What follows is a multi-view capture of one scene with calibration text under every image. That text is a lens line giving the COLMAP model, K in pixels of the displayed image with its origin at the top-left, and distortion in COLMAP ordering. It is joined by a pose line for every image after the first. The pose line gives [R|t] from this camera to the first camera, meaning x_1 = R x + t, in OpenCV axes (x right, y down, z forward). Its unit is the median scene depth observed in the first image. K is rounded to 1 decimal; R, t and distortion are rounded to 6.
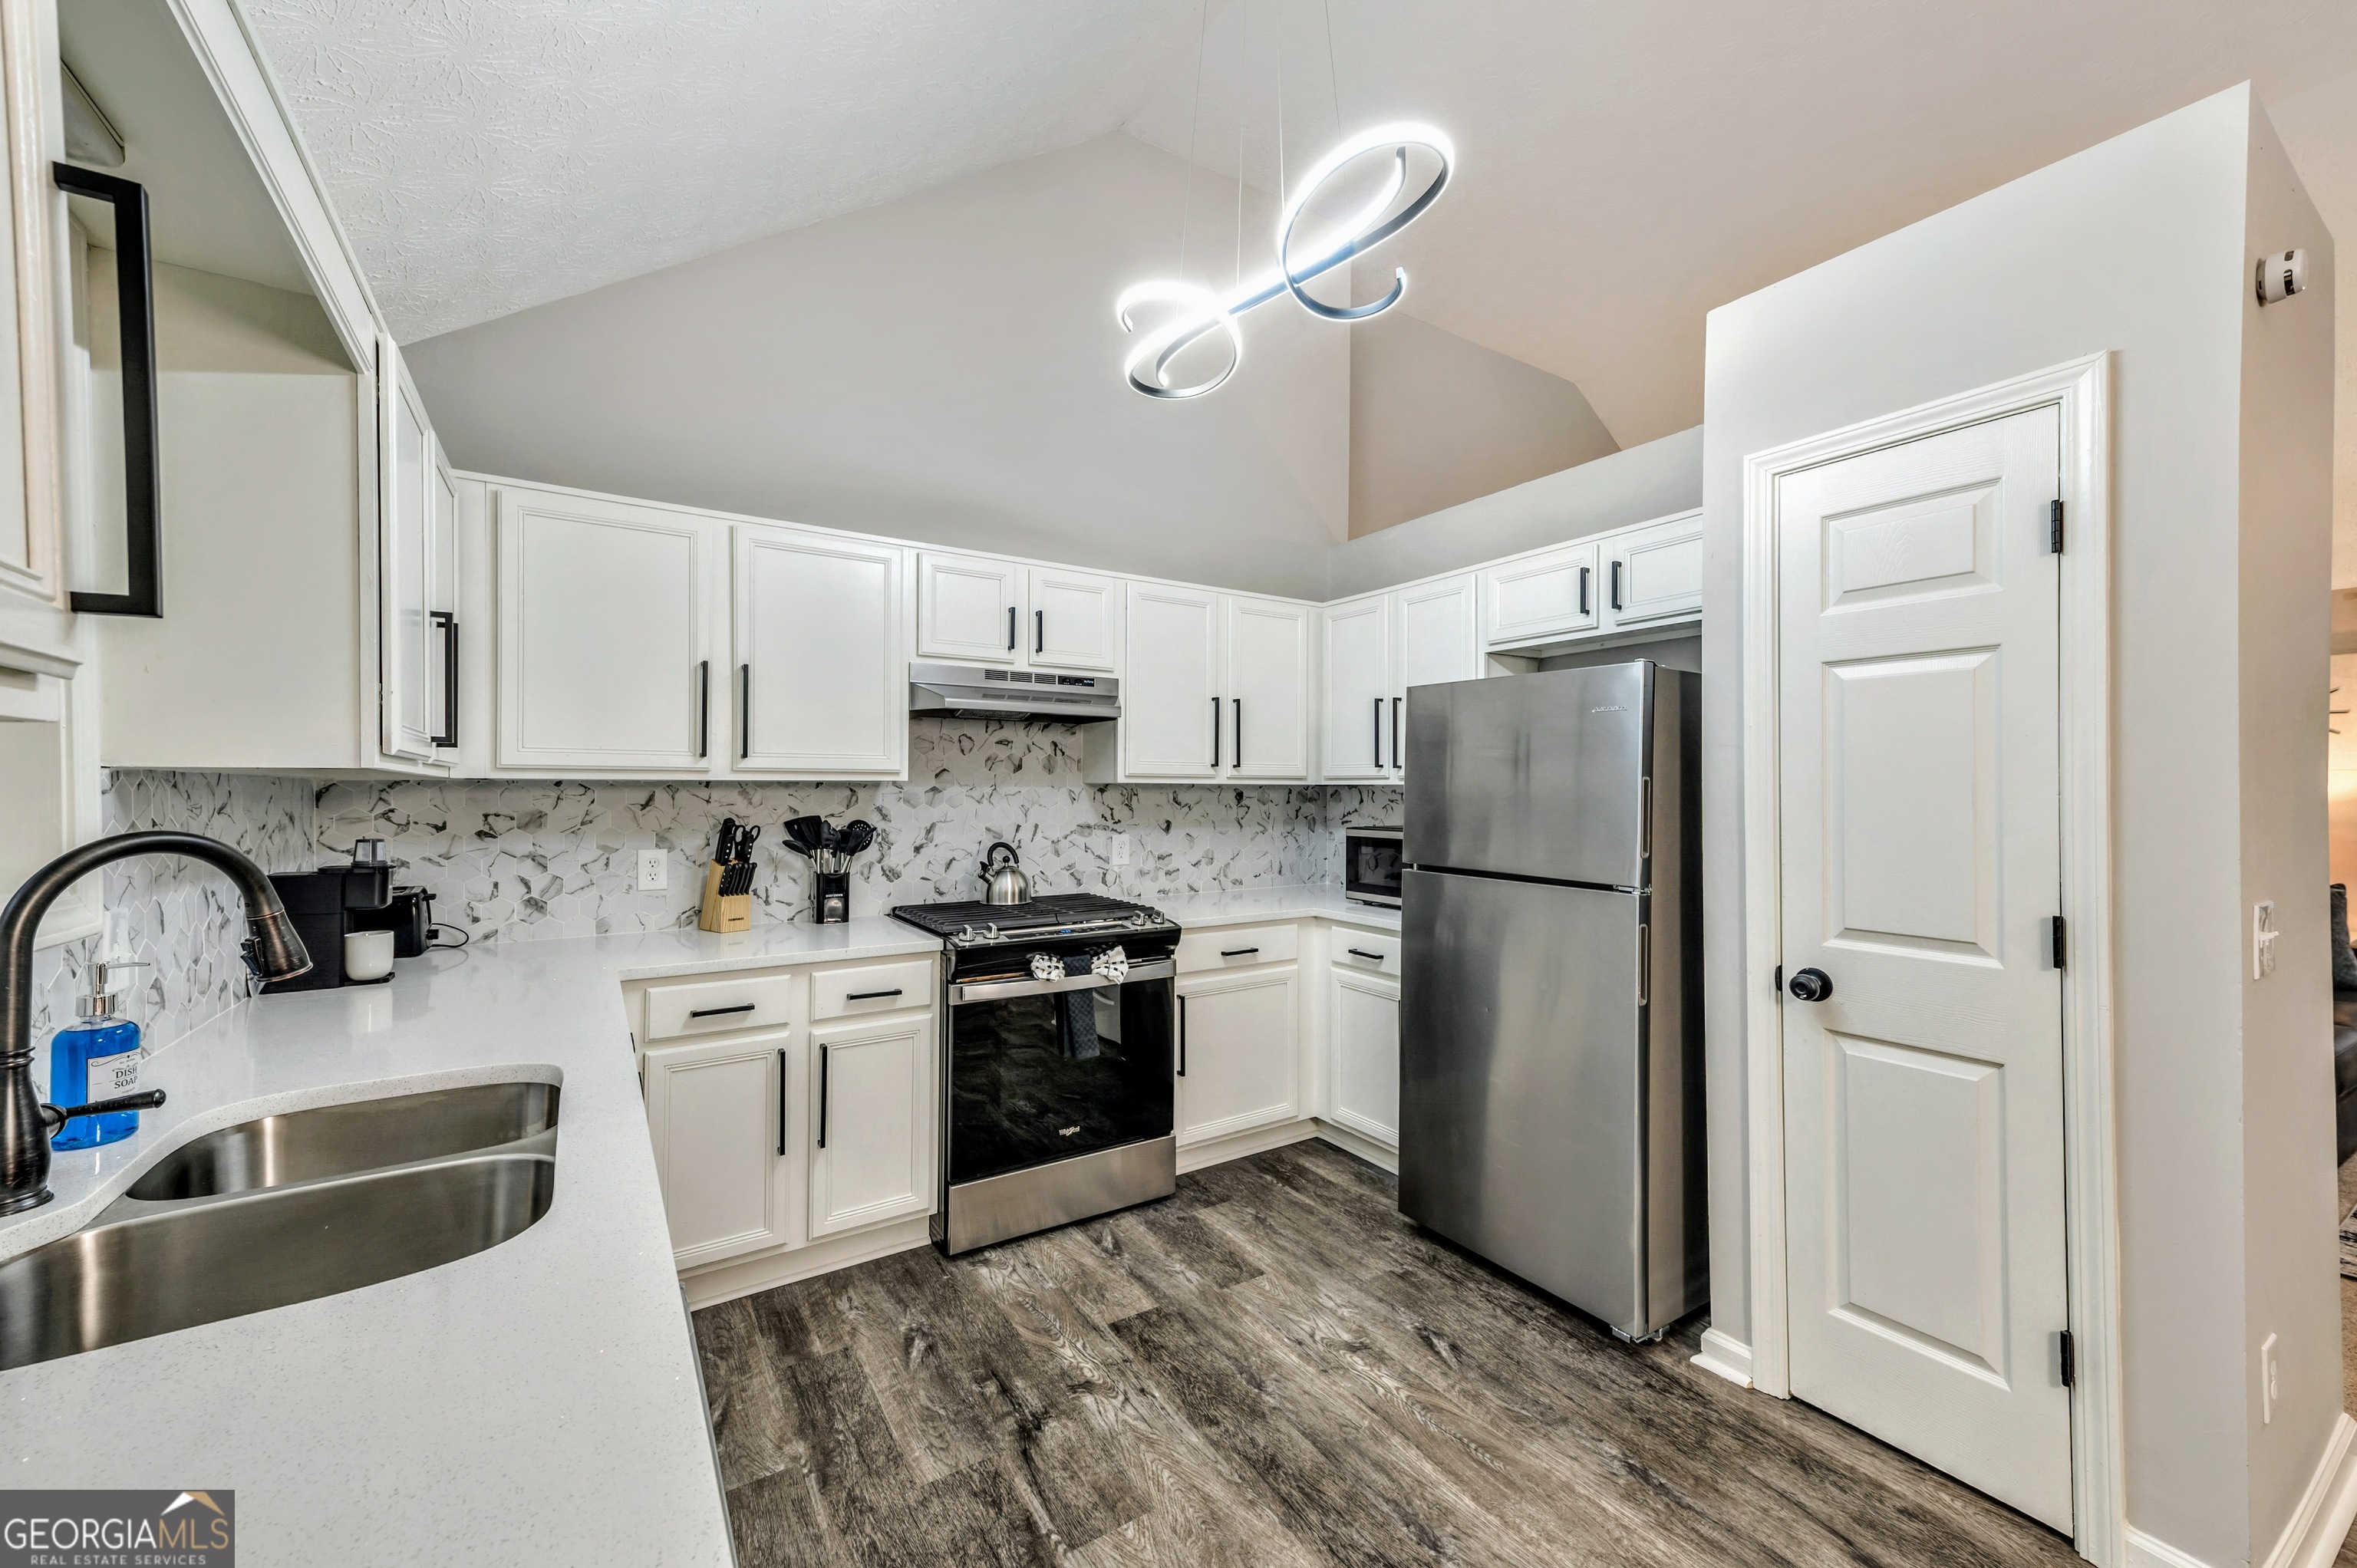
lens RADIAL K [[916.2, 0, 1182.9], [0, 916.2, 786.6], [0, 0, 1]] dist [0.022175, -0.000699]
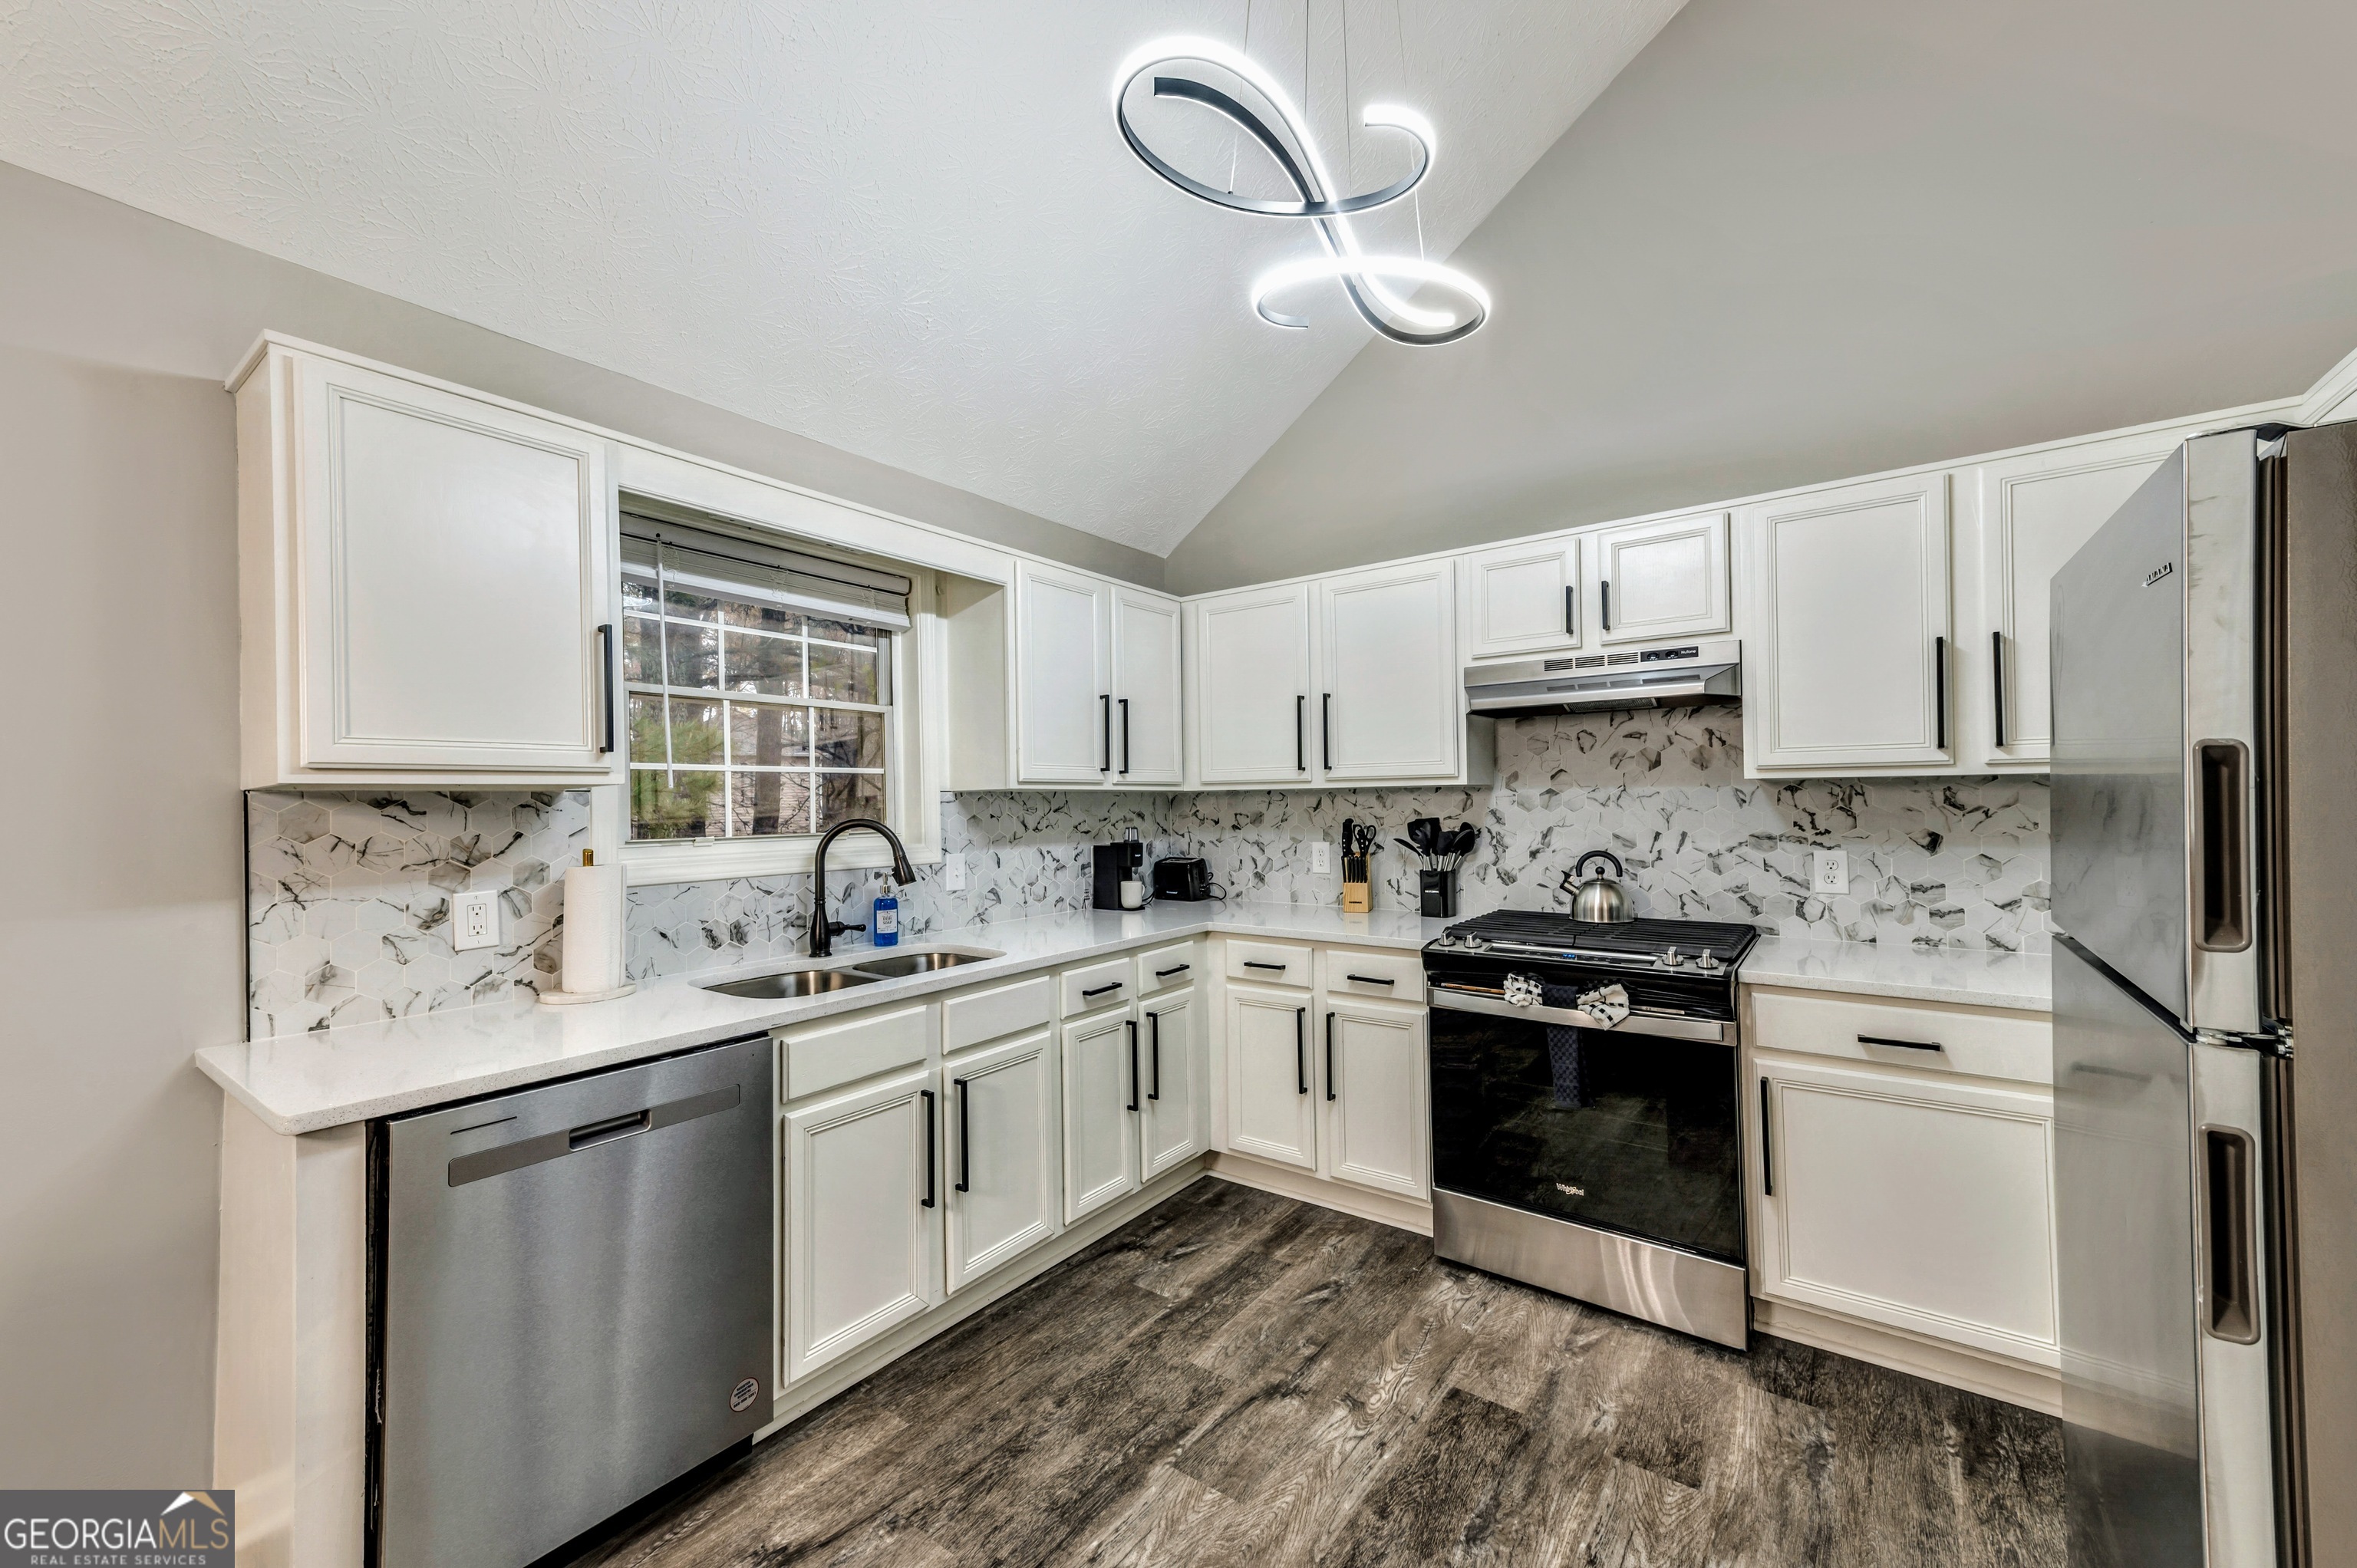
lens RADIAL K [[916.2, 0, 1182.9], [0, 916.2, 786.6], [0, 0, 1]] dist [0.022175, -0.000699]
pose [[0.353036, -0.020339, -0.935389, 0.528491], [0.018163, 0.999724, -0.014883, 0.005541], [0.935433, -0.011735, 0.353308, 0.342915]]
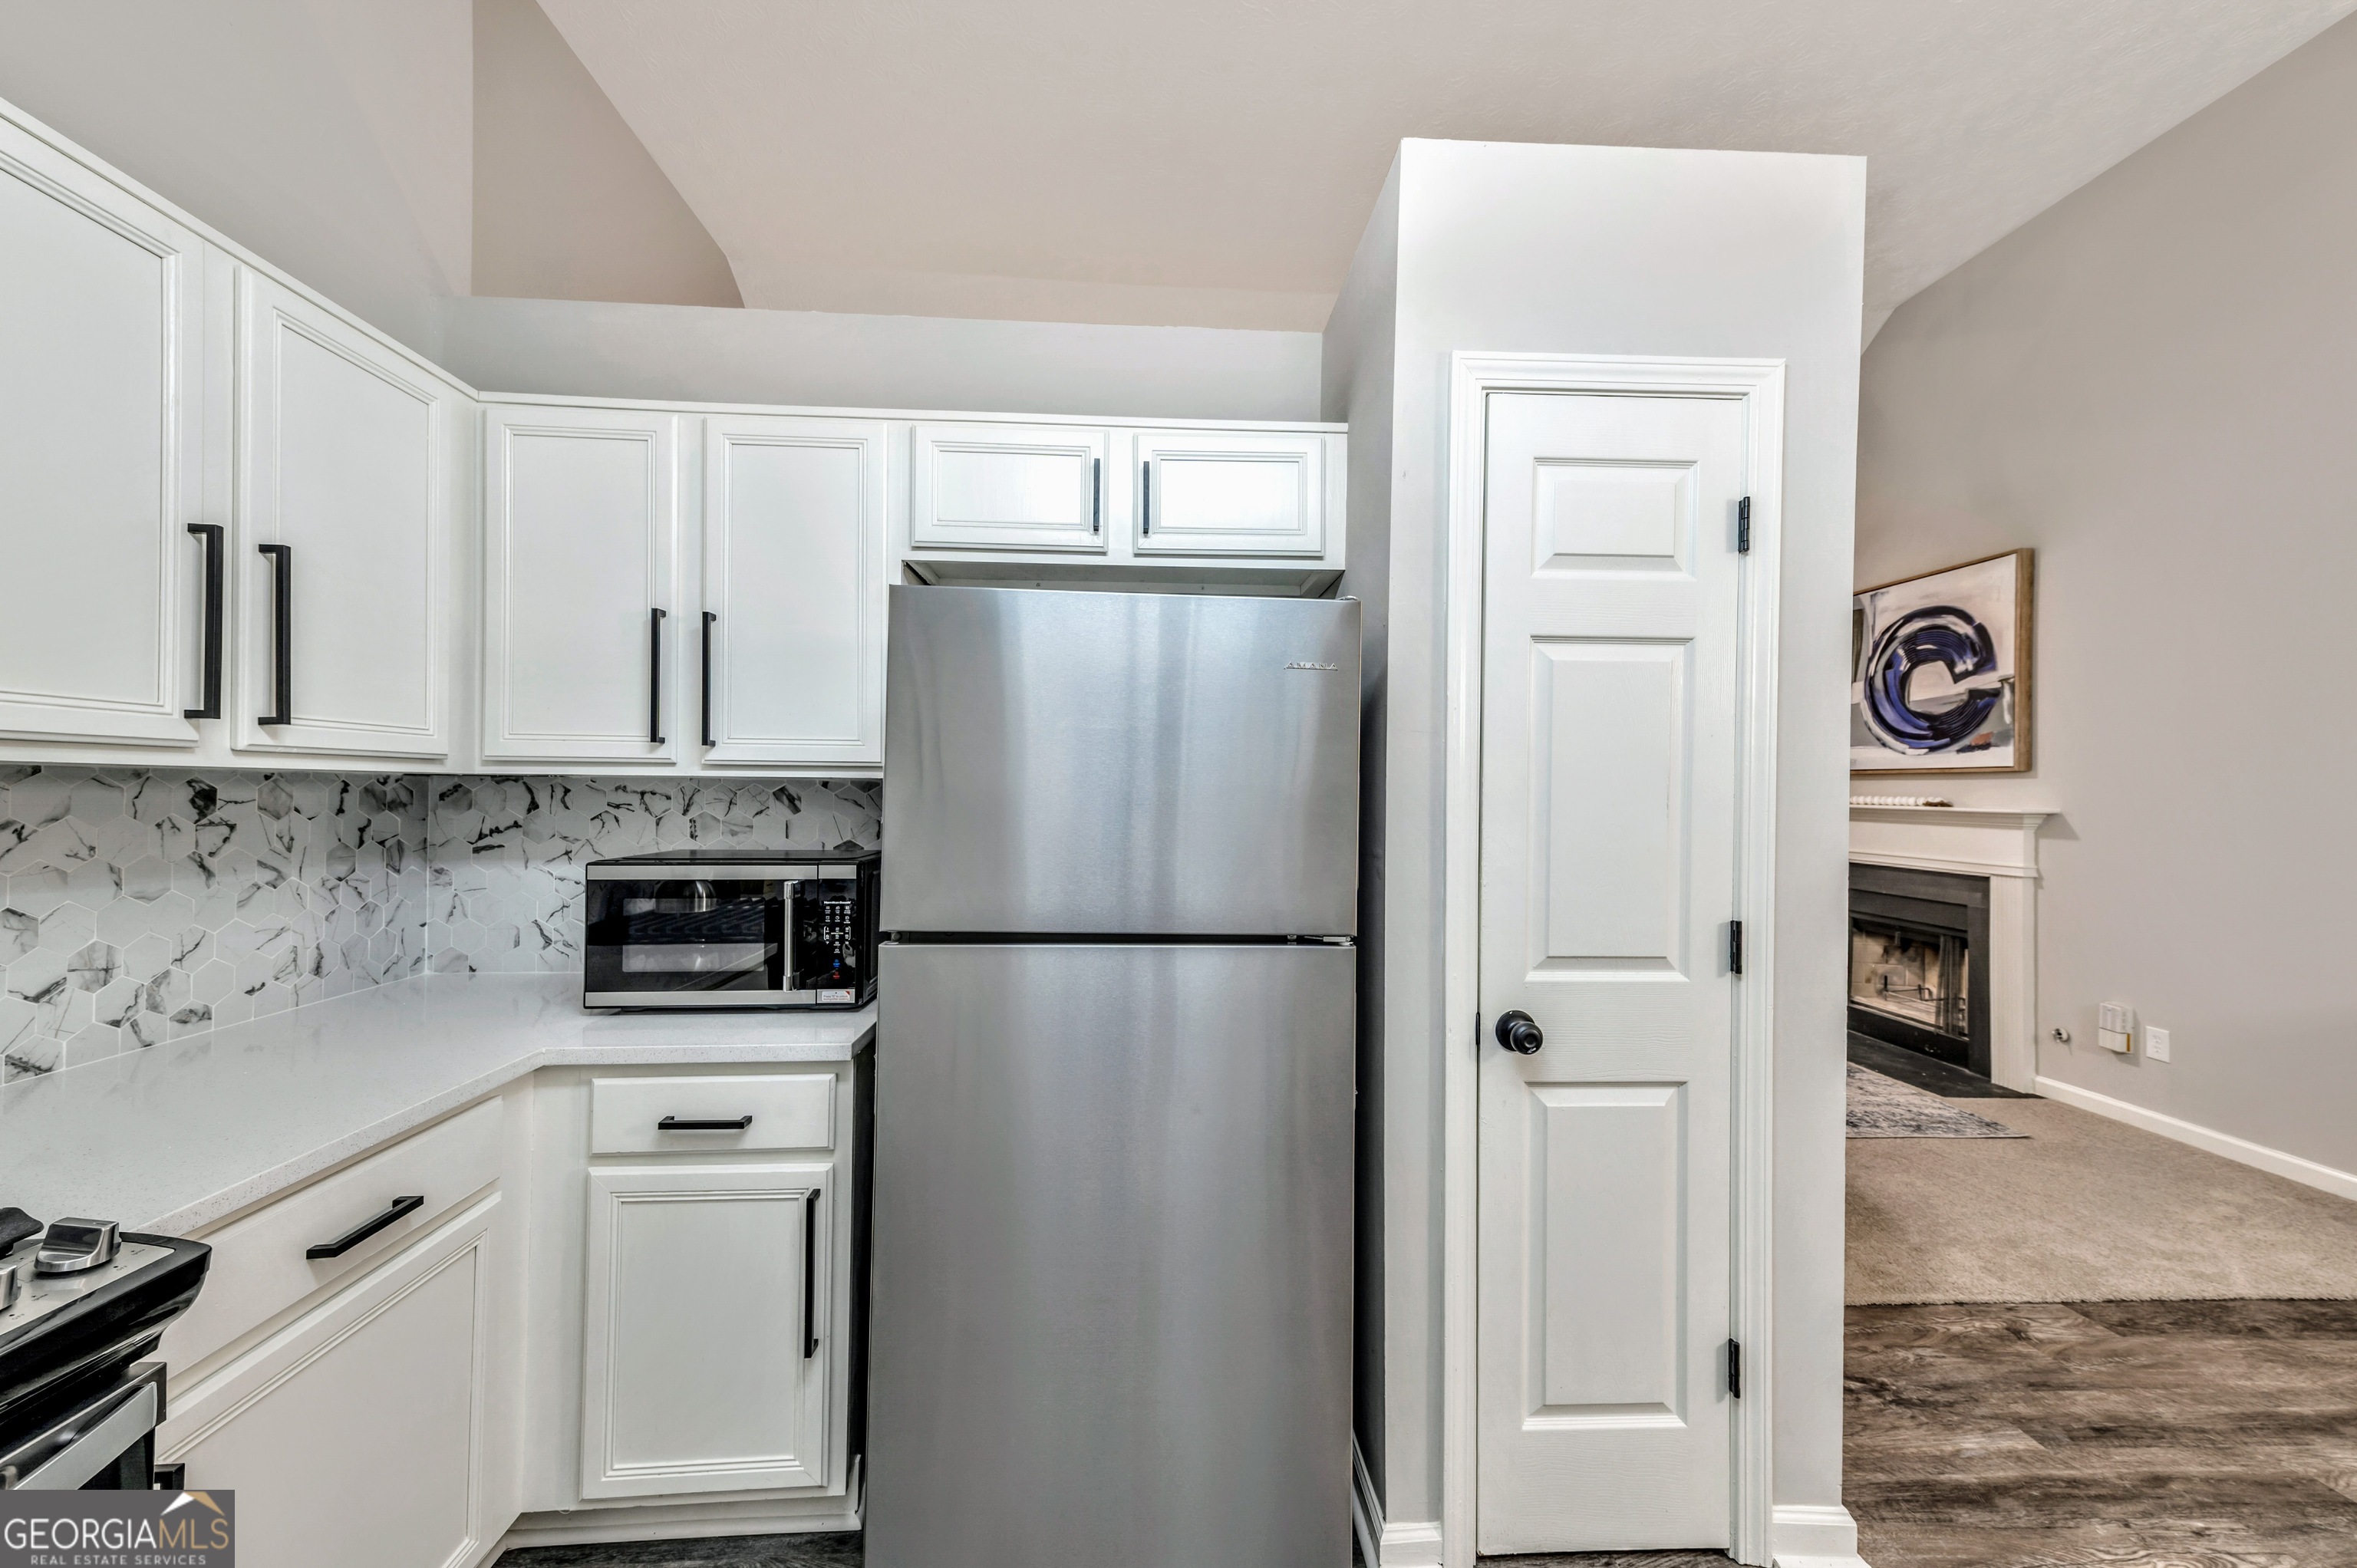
lens RADIAL K [[916.2, 0, 1182.9], [0, 916.2, 786.6], [0, 0, 1]] dist [0.022175, -0.000699]
pose [[0.492722, 0.005551, 0.870169, -0.112411], [-0.009422, 0.999955, -0.001043, 0.001971], [-0.870136, -0.007685, 0.492752, 0.576176]]
